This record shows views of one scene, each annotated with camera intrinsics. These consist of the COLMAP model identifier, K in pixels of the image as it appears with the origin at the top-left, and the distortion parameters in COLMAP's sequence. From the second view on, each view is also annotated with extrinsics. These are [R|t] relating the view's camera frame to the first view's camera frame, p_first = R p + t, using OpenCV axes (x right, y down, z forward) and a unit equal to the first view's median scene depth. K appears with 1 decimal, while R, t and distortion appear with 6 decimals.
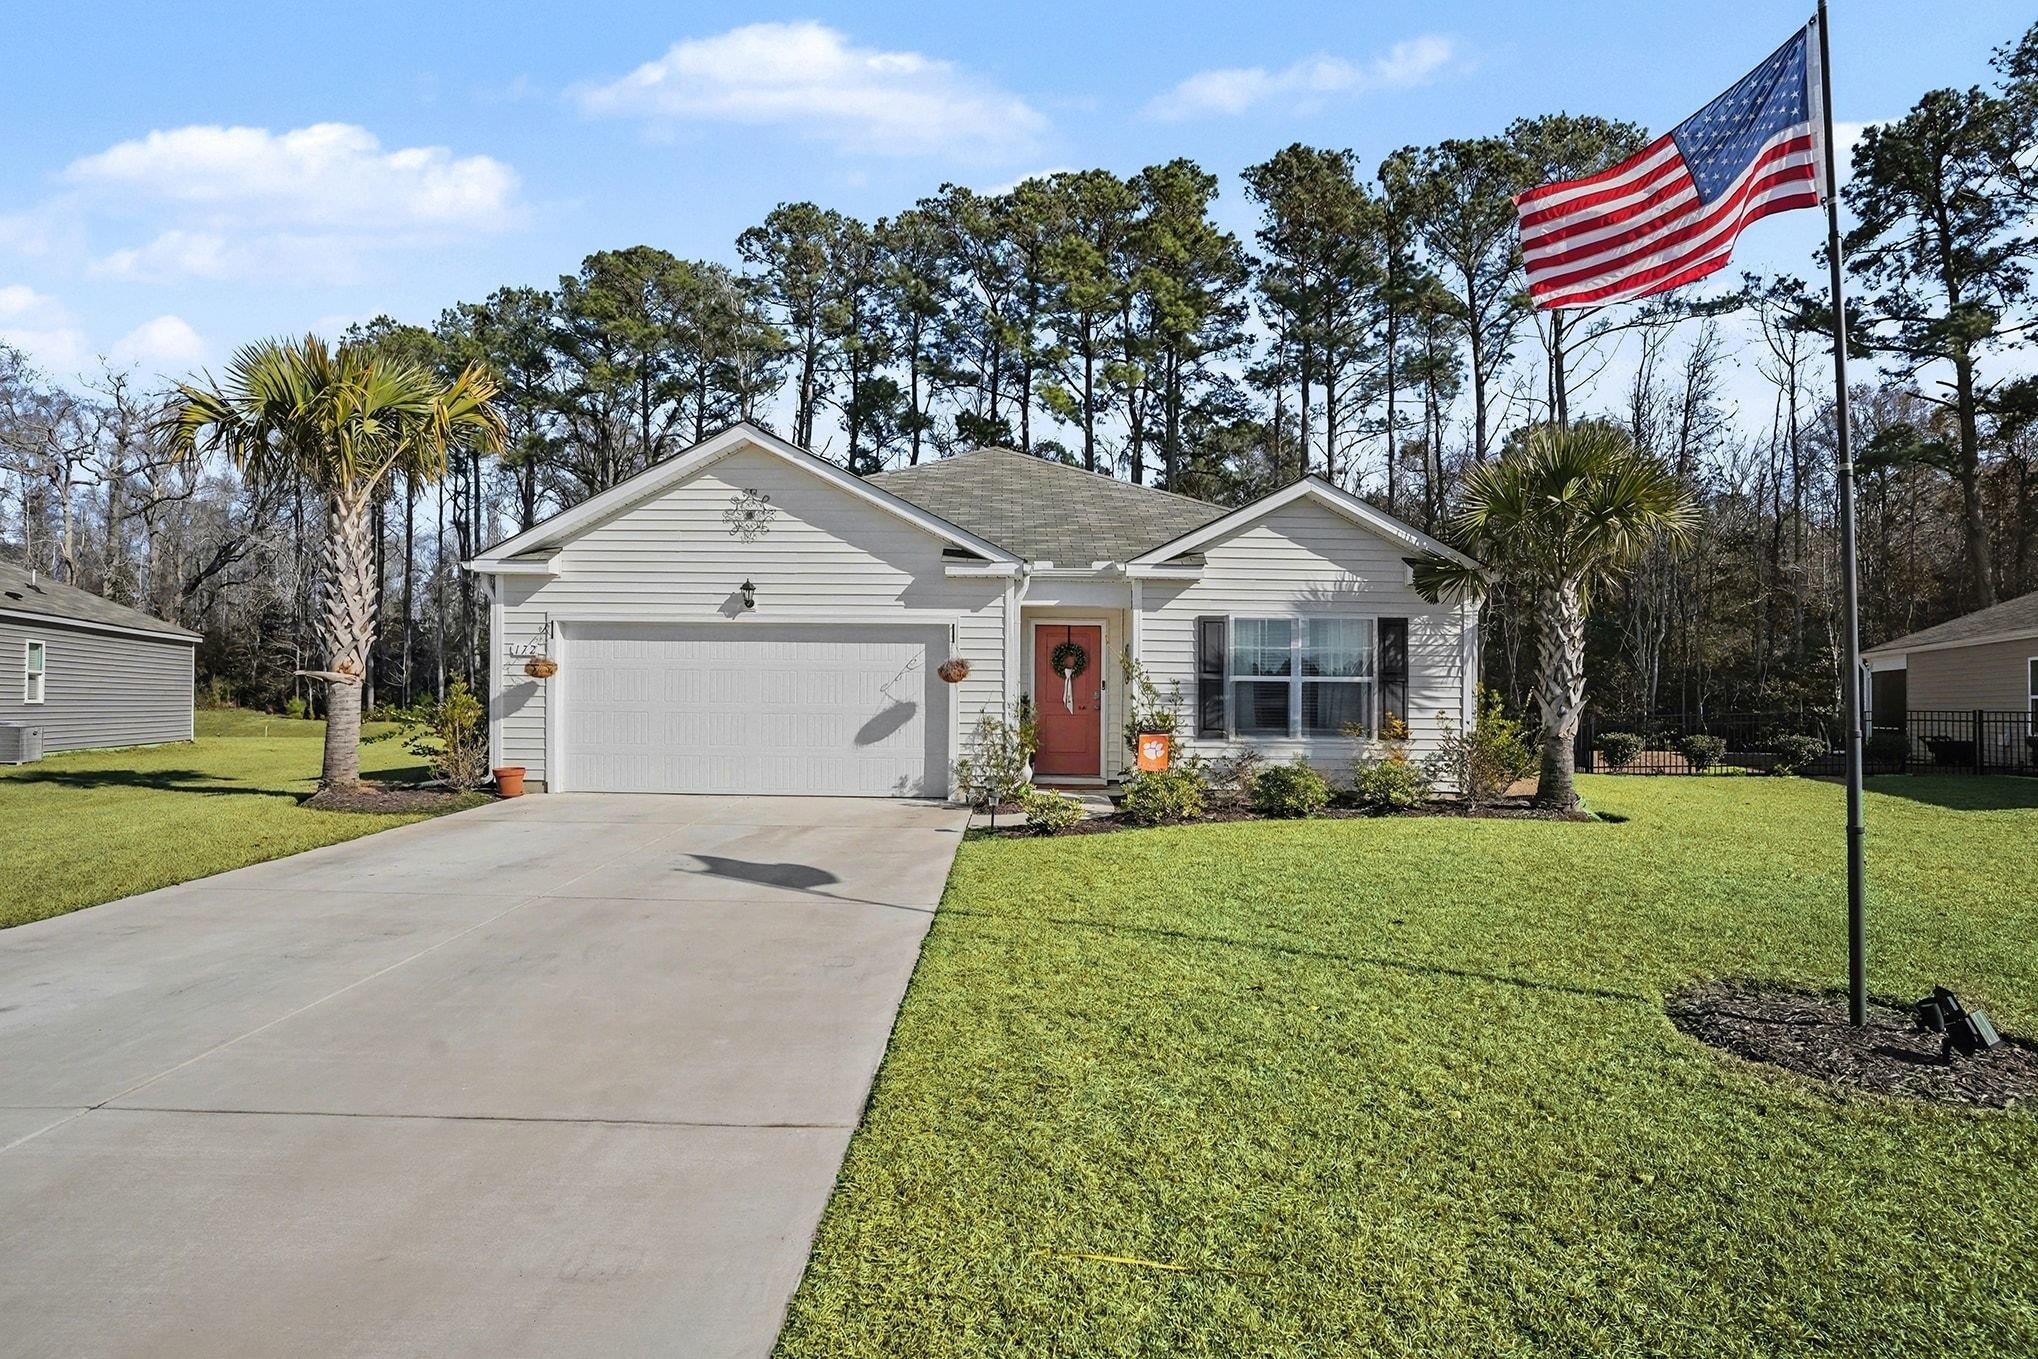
lens RADIAL K [[1073.2, 0, 1019.0], [0, 1073.2, 679.5], [0, 0, 1]] dist [-0.006997, -0.000622]
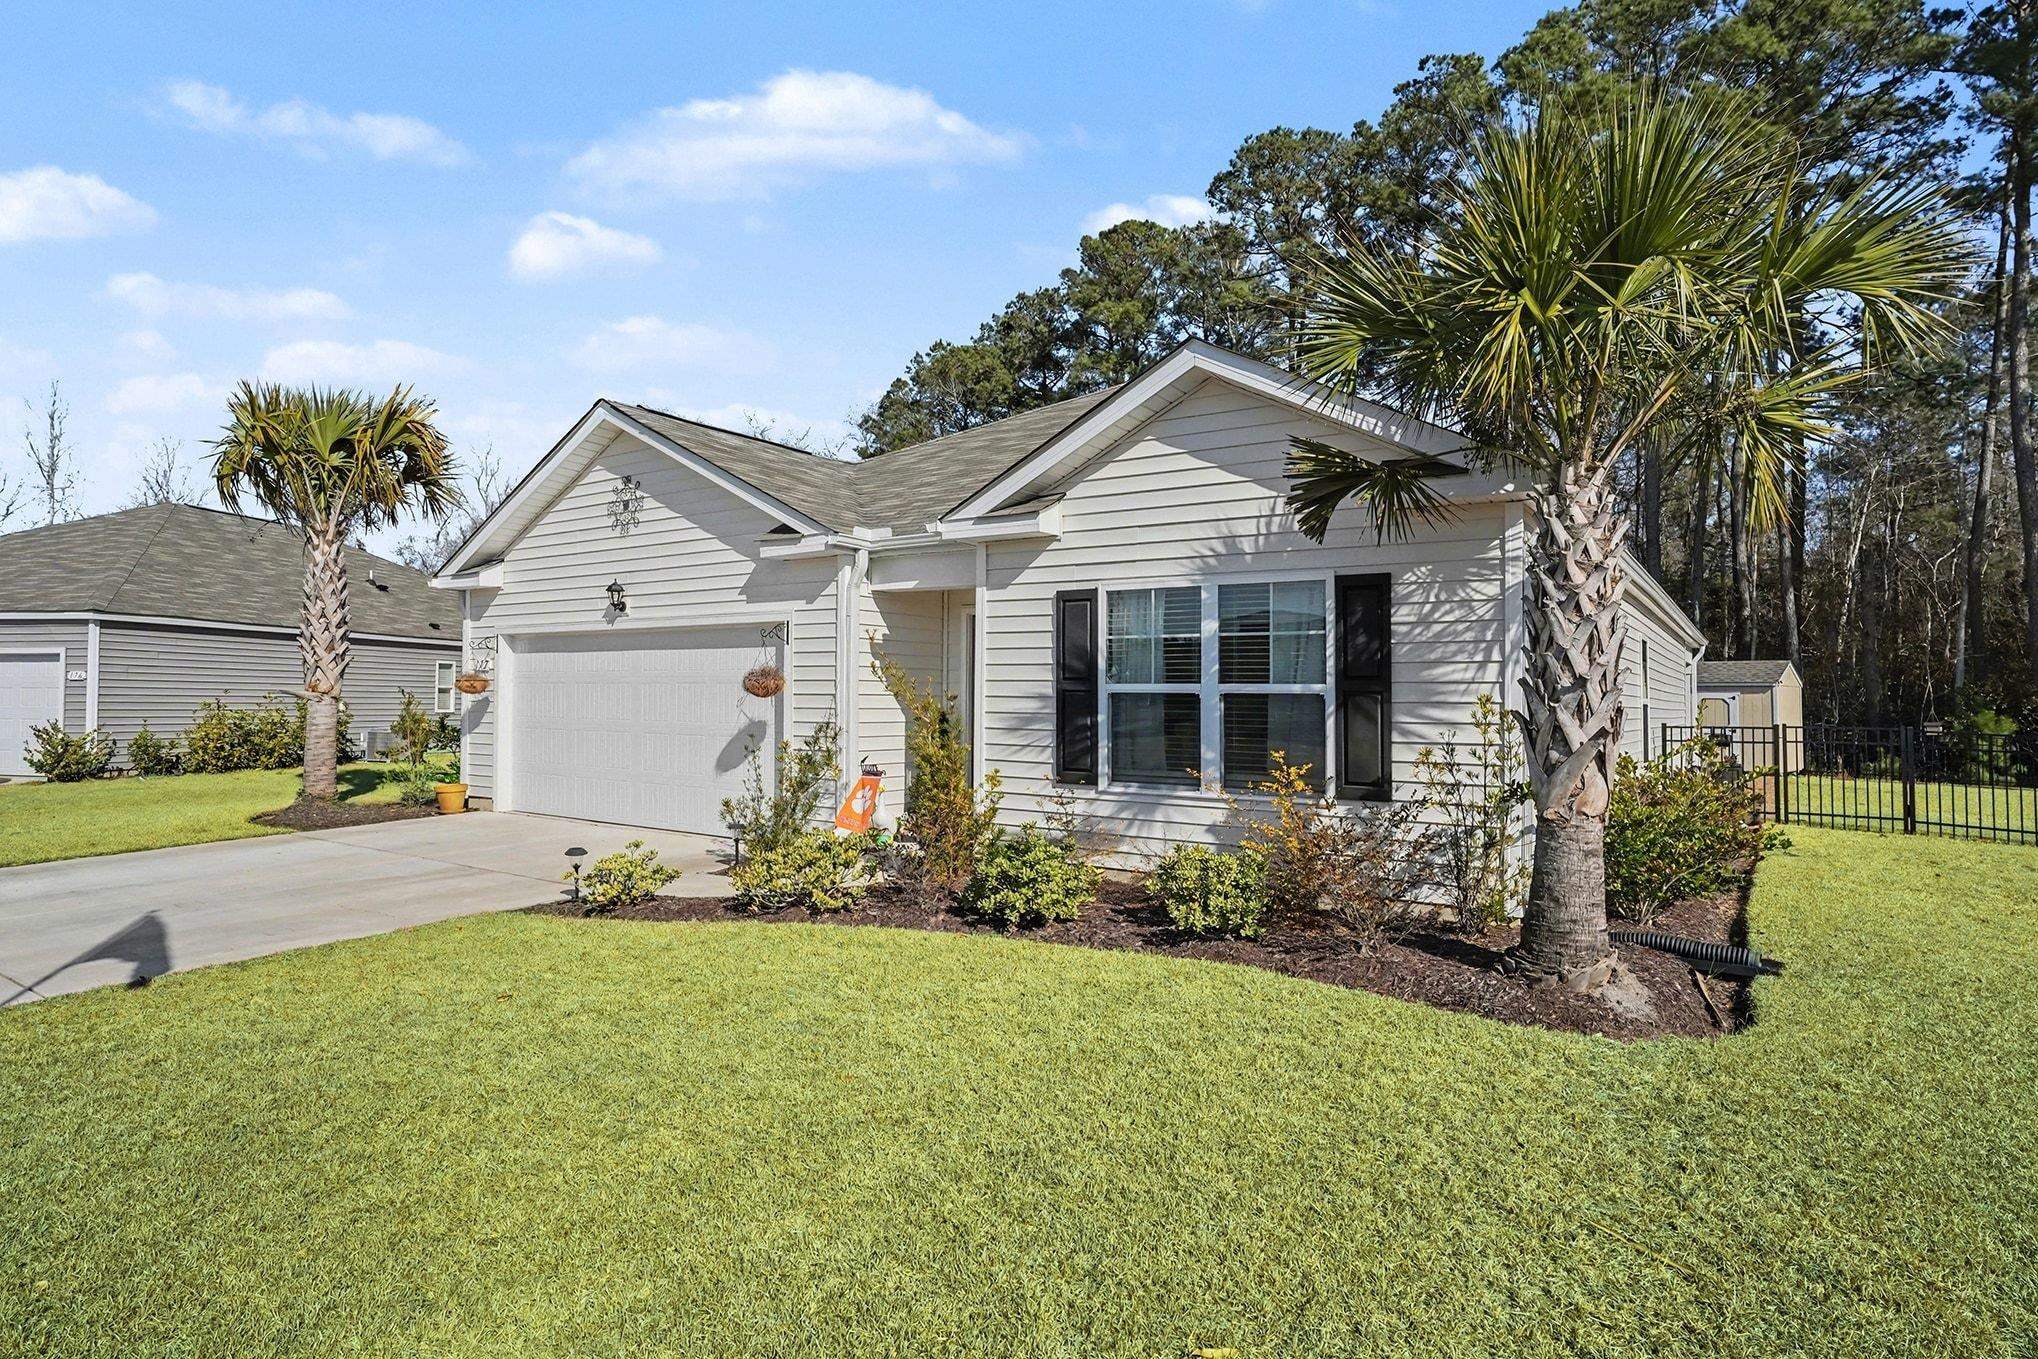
lens RADIAL K [[1073.2, 0, 1019.0], [0, 1073.2, 679.5], [0, 0, 1]] dist [-0.006997, -0.000622]
pose [[0.830245, -0.012840, -0.557251, 0.503008], [0.029957, 0.999318, 0.021607, -0.021342], [0.556594, -0.034633, 0.830063, 0.452136]]
